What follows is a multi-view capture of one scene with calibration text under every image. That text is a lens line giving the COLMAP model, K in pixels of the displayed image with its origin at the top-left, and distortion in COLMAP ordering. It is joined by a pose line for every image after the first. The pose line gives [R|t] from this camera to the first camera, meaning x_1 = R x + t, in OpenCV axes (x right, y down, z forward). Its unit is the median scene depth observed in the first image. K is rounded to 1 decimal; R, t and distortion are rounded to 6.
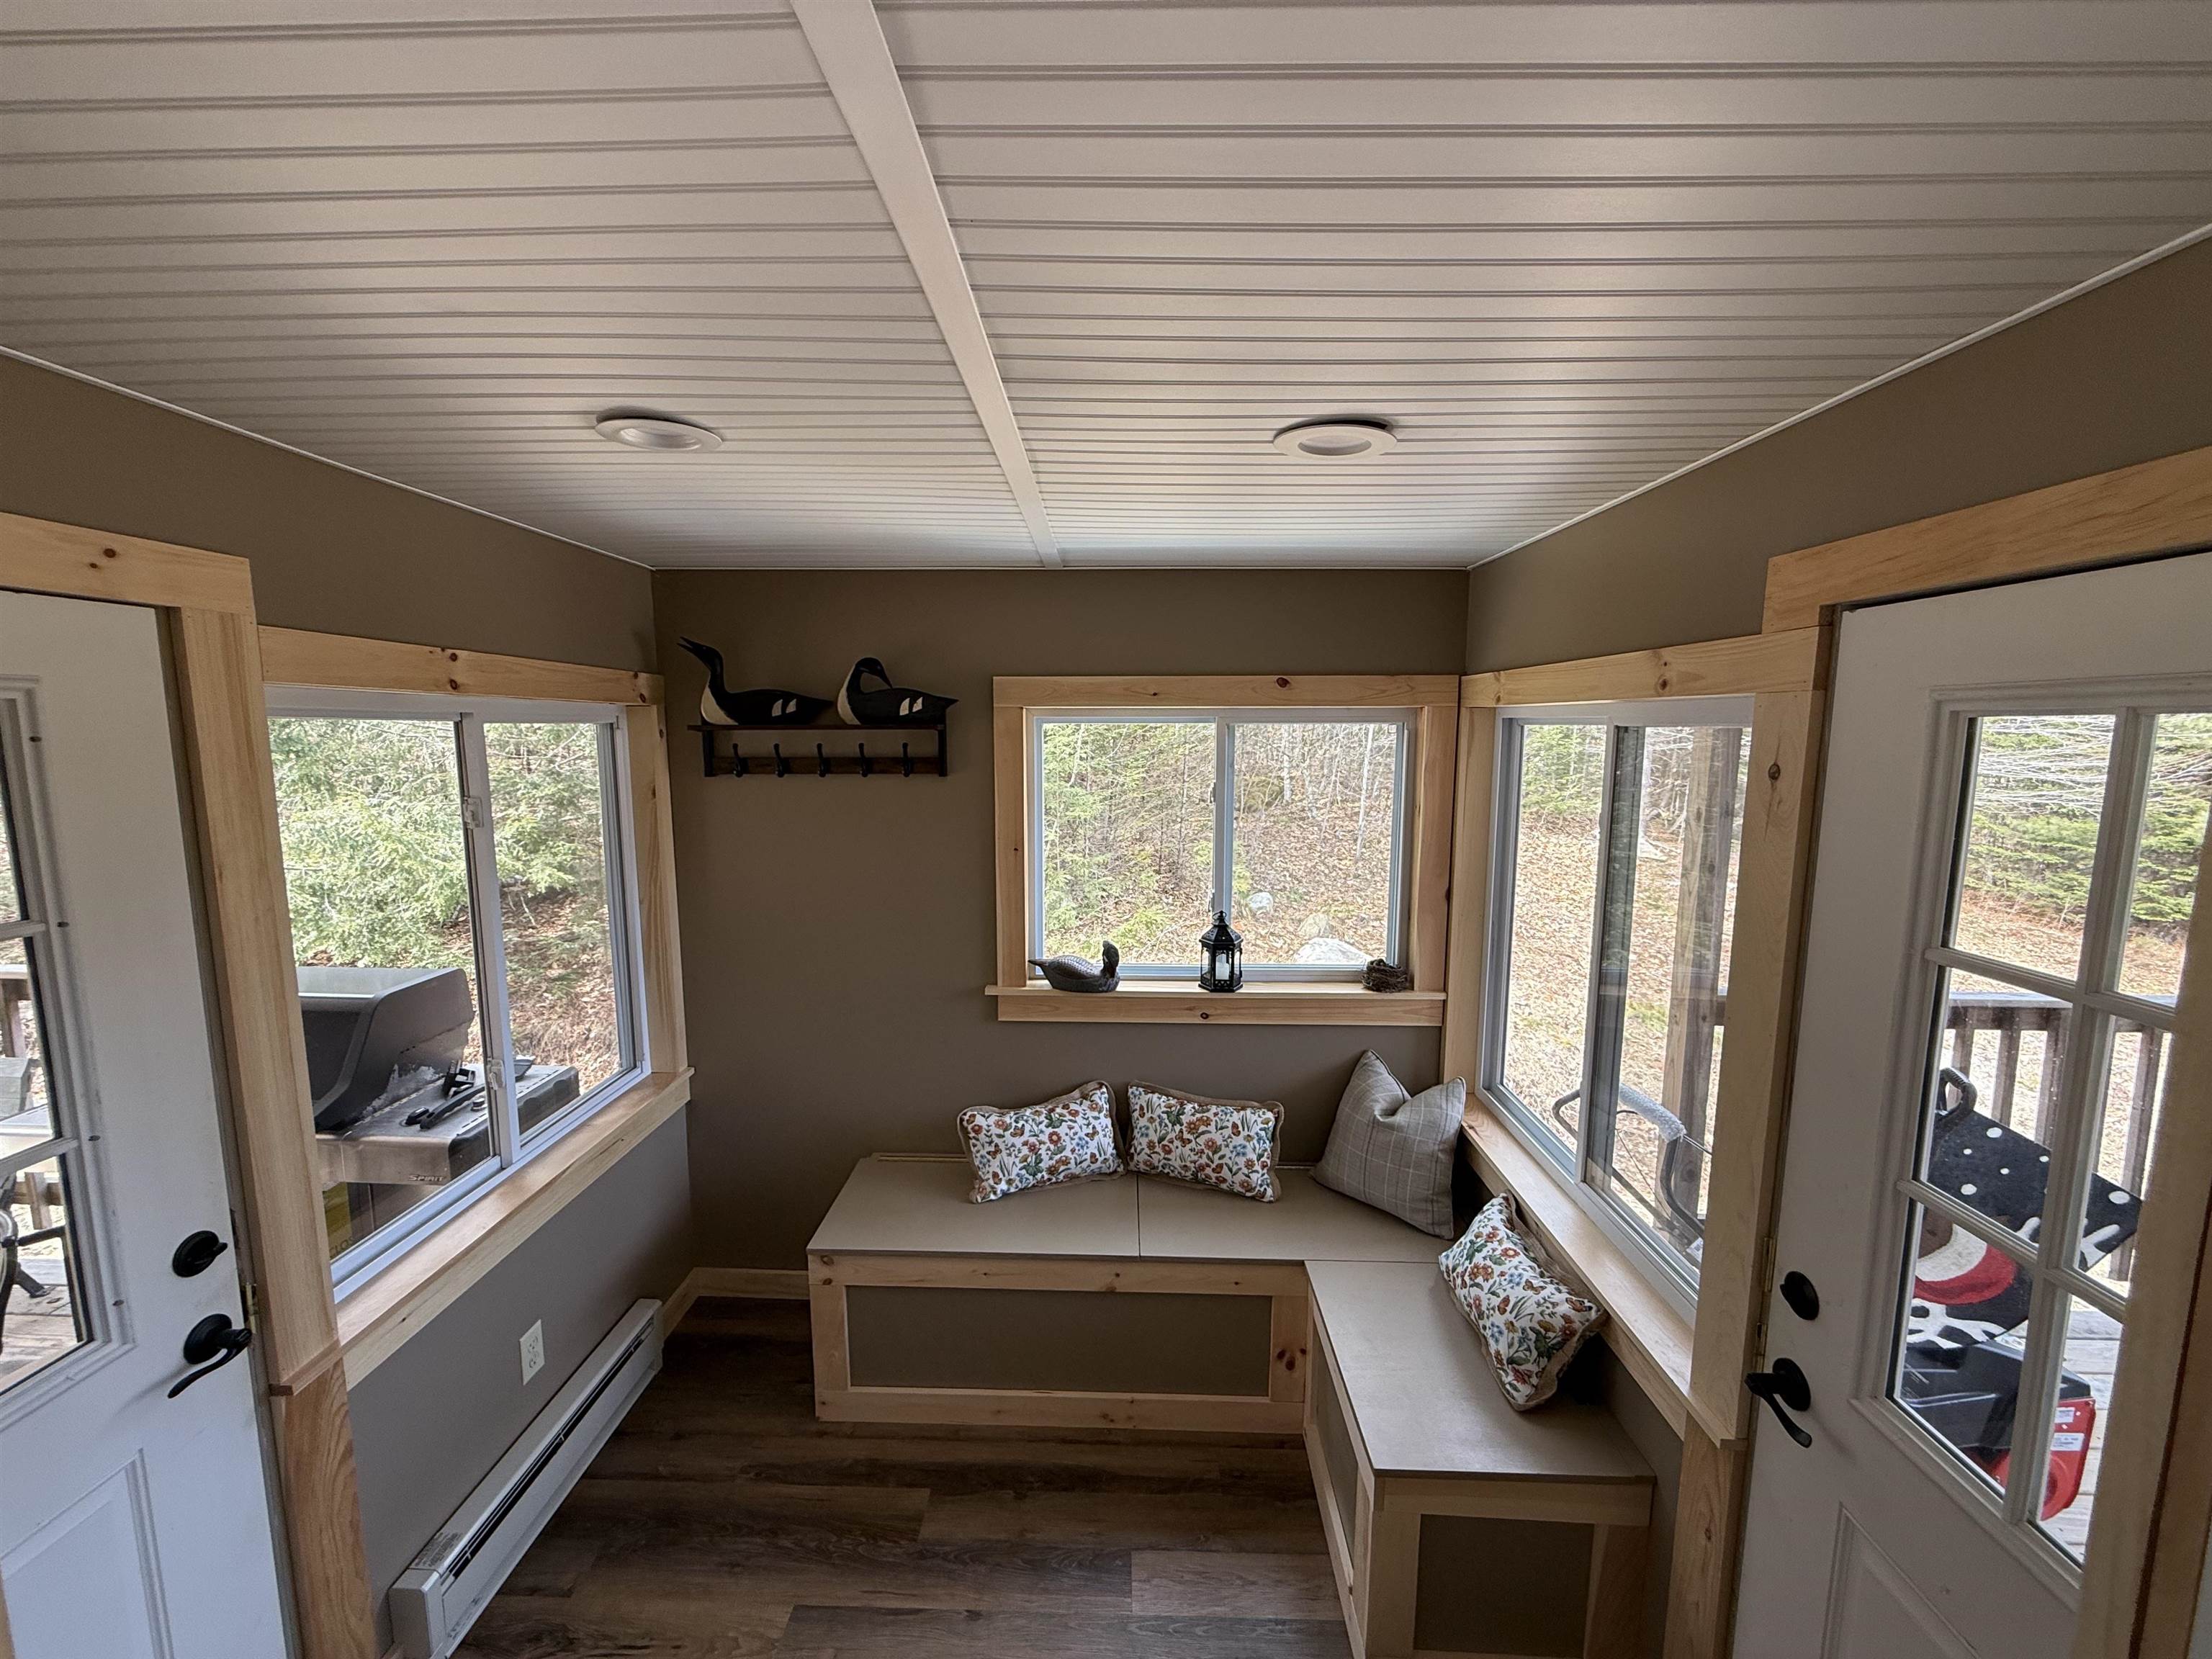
lens RADIAL K [[873.9, 0, 1097.8], [0, 873.9, 832.1], [0, 0, 1]] dist [-0.005111, 0.000179]
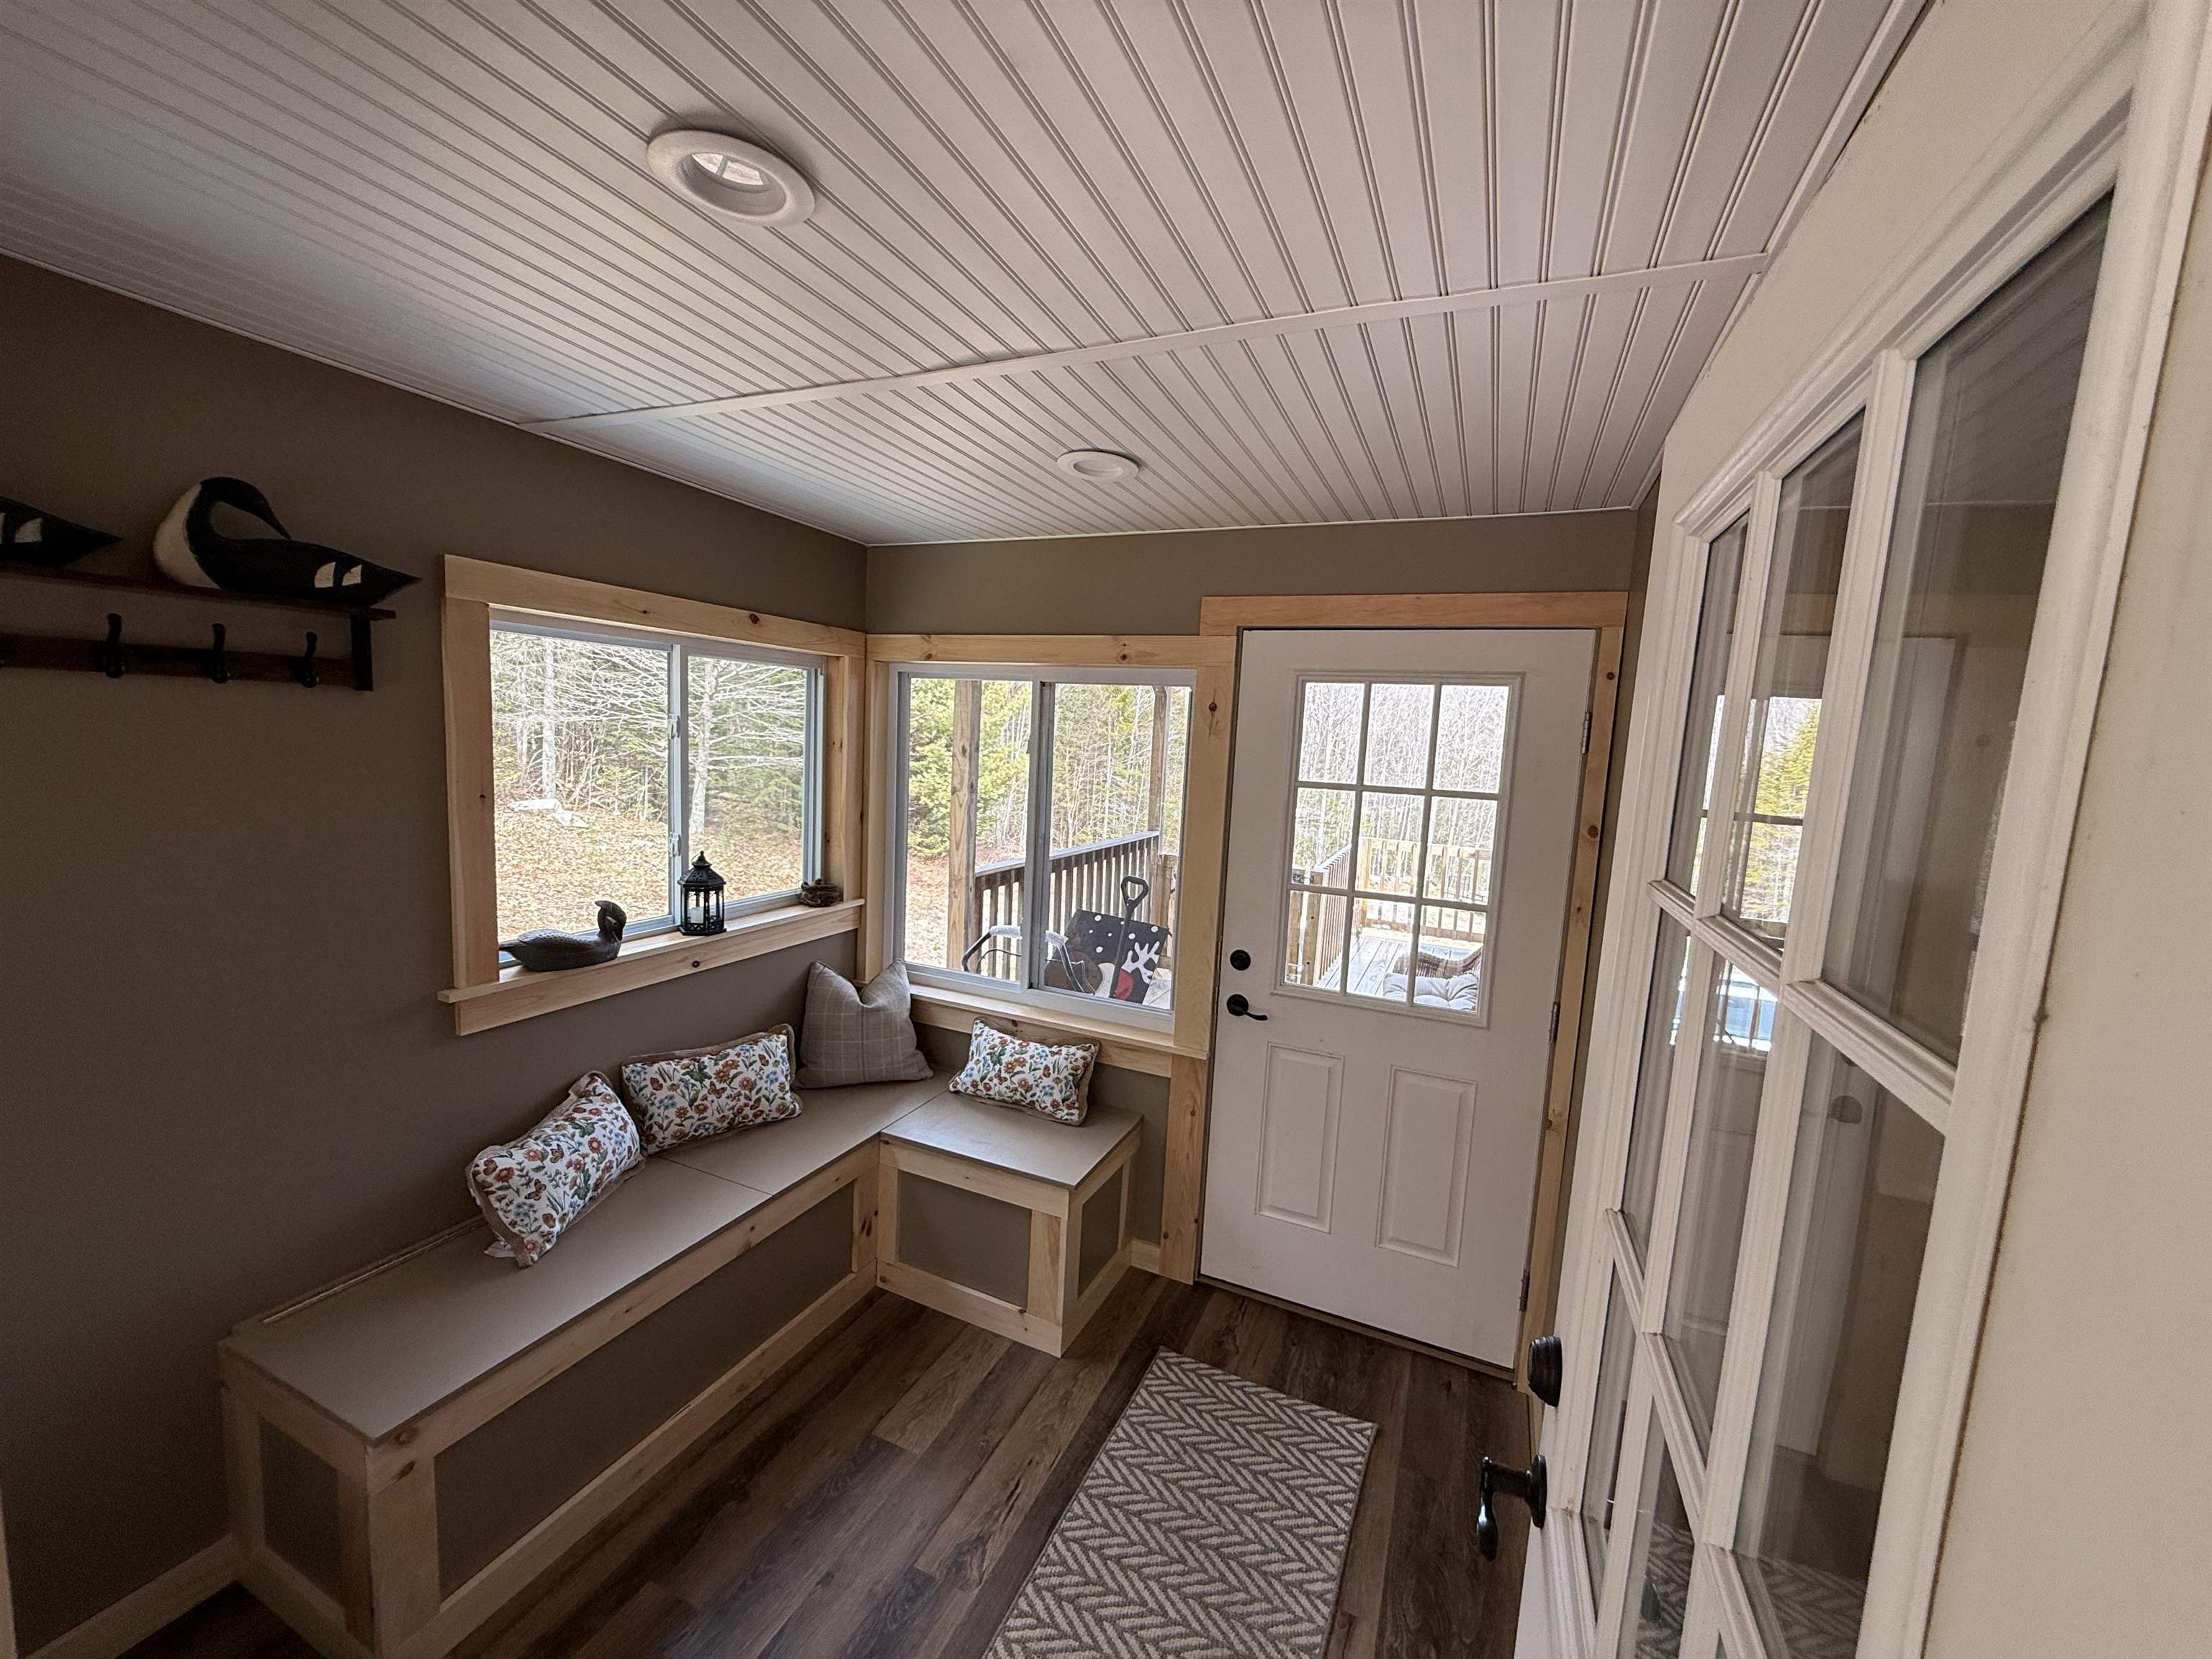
lens RADIAL K [[873.9, 0, 1097.8], [0, 873.9, 832.1], [0, 0, 1]] dist [-0.005111, 0.000179]
pose [[0.381844, -0.085447, 0.920269, -0.596205], [0.060368, 0.995897, 0.067420, 0.032641], [-0.922253, 0.029811, 0.385435, 0.244590]]
